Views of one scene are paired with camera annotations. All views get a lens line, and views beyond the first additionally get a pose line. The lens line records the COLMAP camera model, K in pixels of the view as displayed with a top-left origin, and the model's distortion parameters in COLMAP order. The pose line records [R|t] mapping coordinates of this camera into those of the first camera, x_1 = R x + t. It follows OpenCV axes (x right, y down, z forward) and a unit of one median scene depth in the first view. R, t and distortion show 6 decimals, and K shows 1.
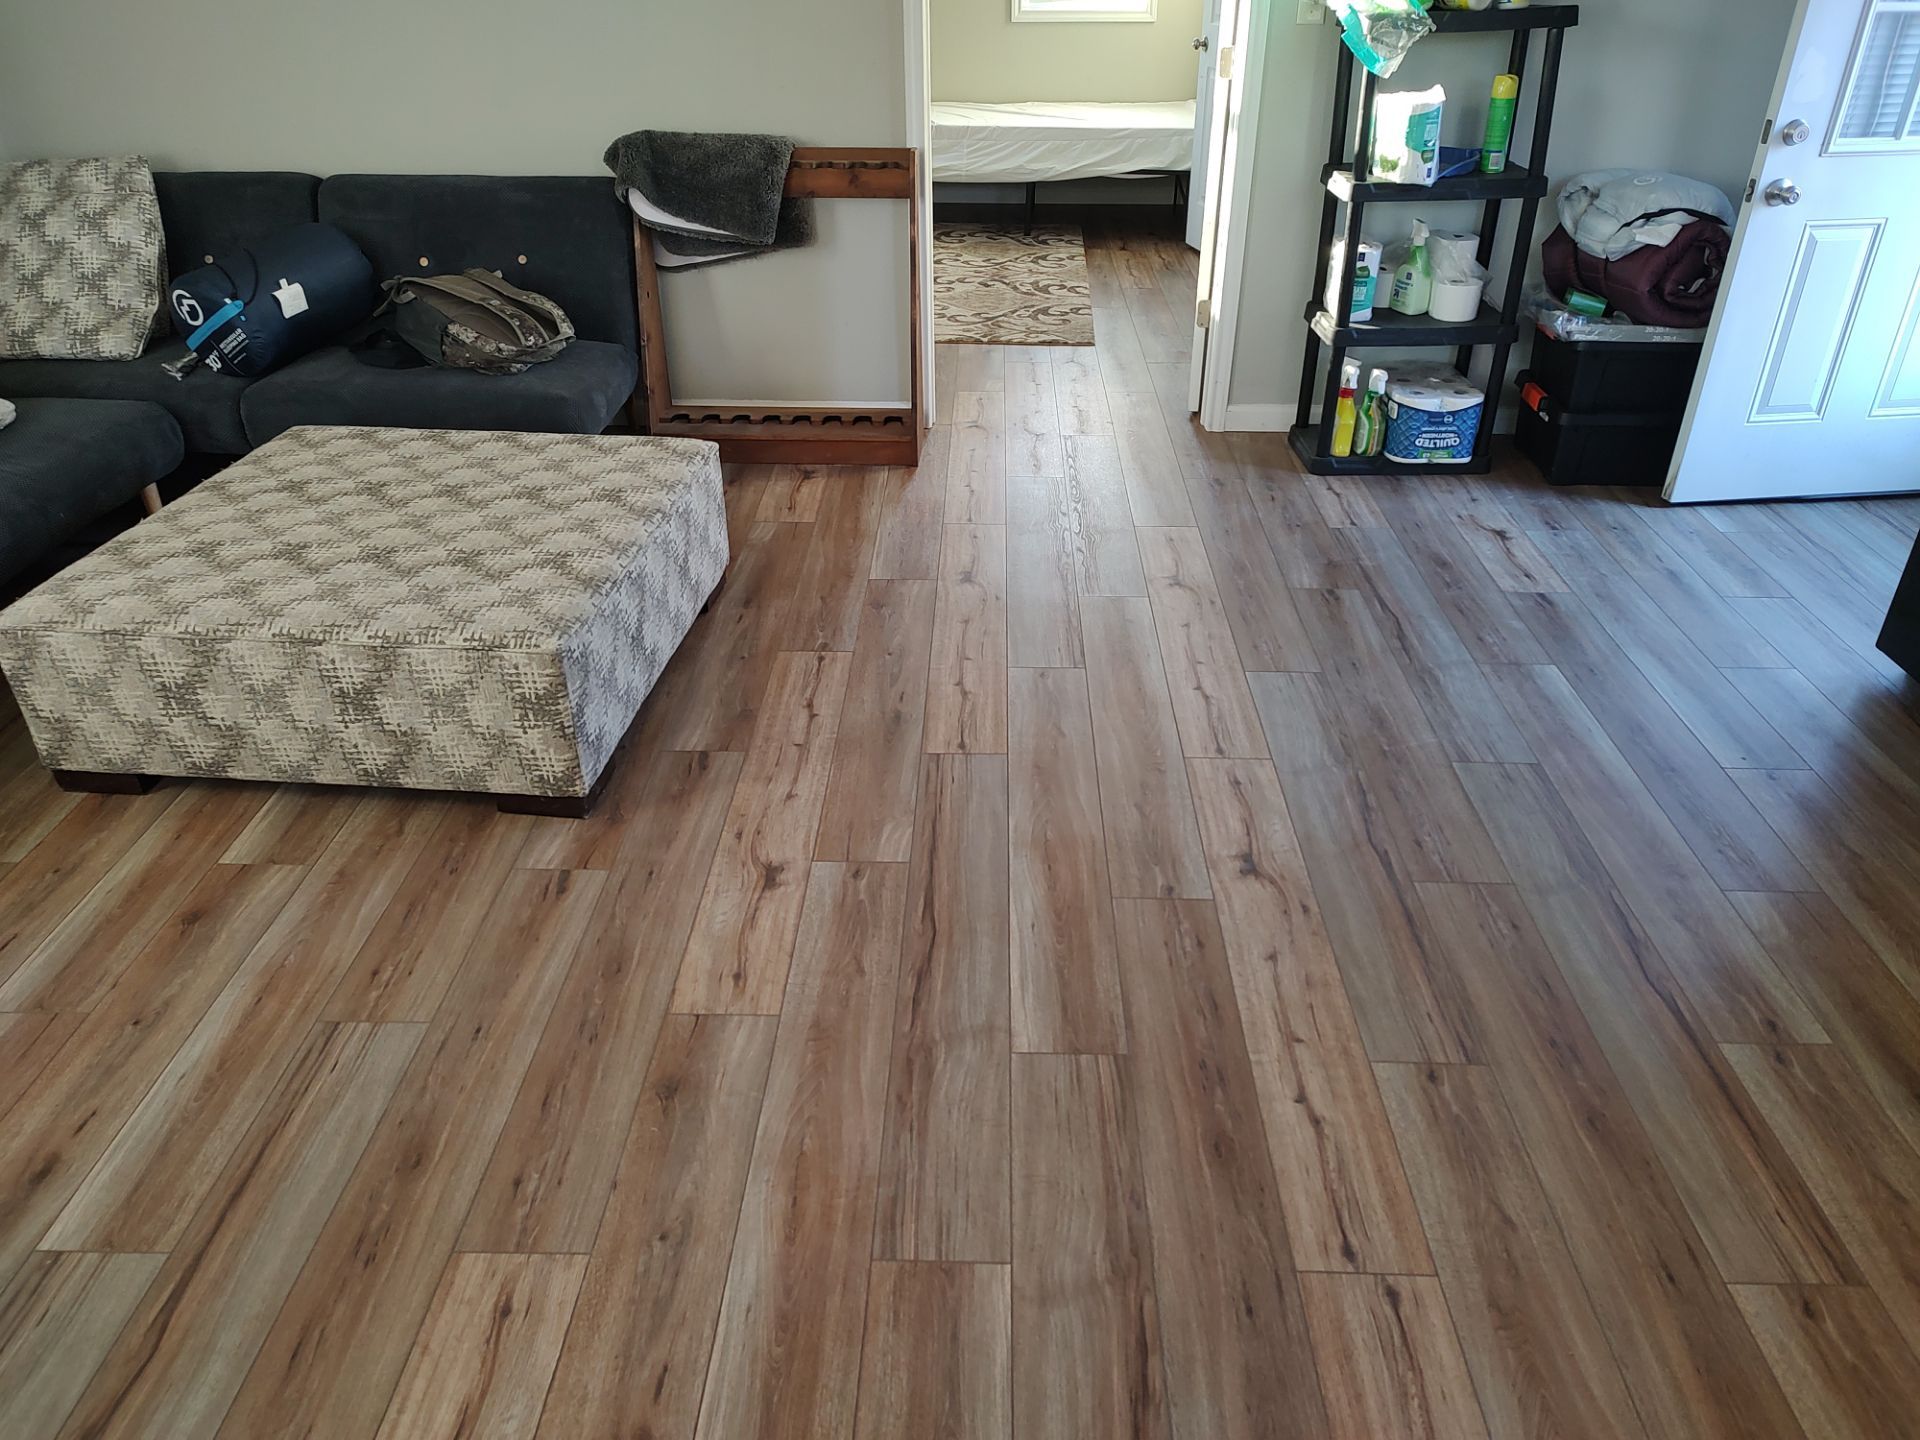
lens RADIAL K [[1365.4, 0, 968.3], [0, 1365.4, 718.8], [0, 0, 1]] dist [0.012676, -0.015222]
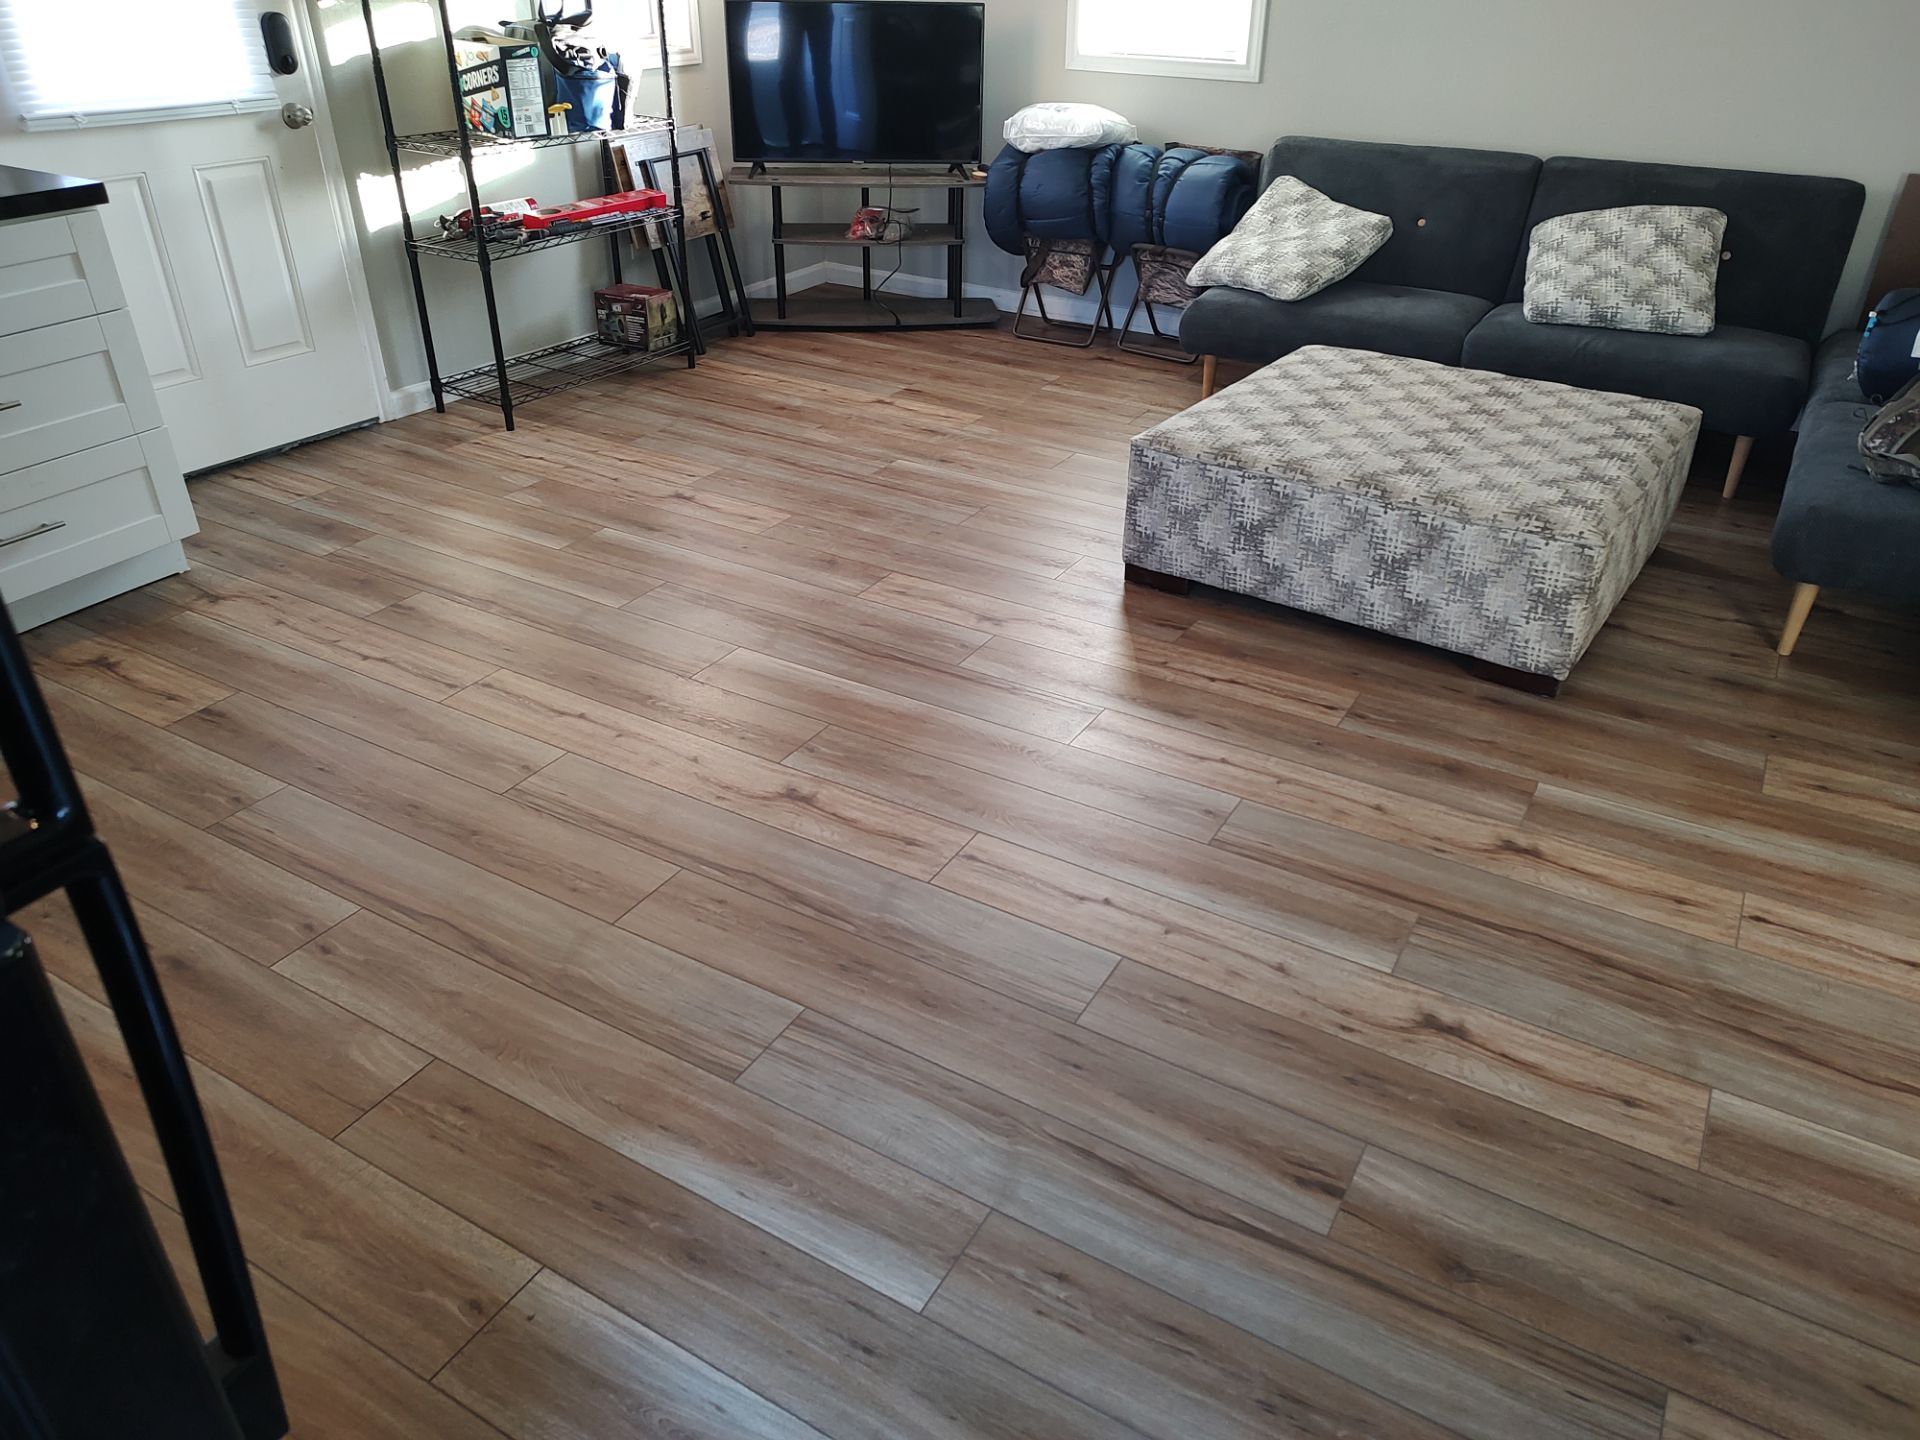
lens RADIAL K [[1365.4, 0, 966.9], [0, 1365.4, 714.1], [0, 0, 1]] dist [0.012676, -0.015222]
pose [[-0.486890, 0.432724, -0.758741, 0.767948], [-0.455253, 0.615621, 0.643239, -0.562366], [0.745441, 0.658606, -0.102741, 0.979124]]
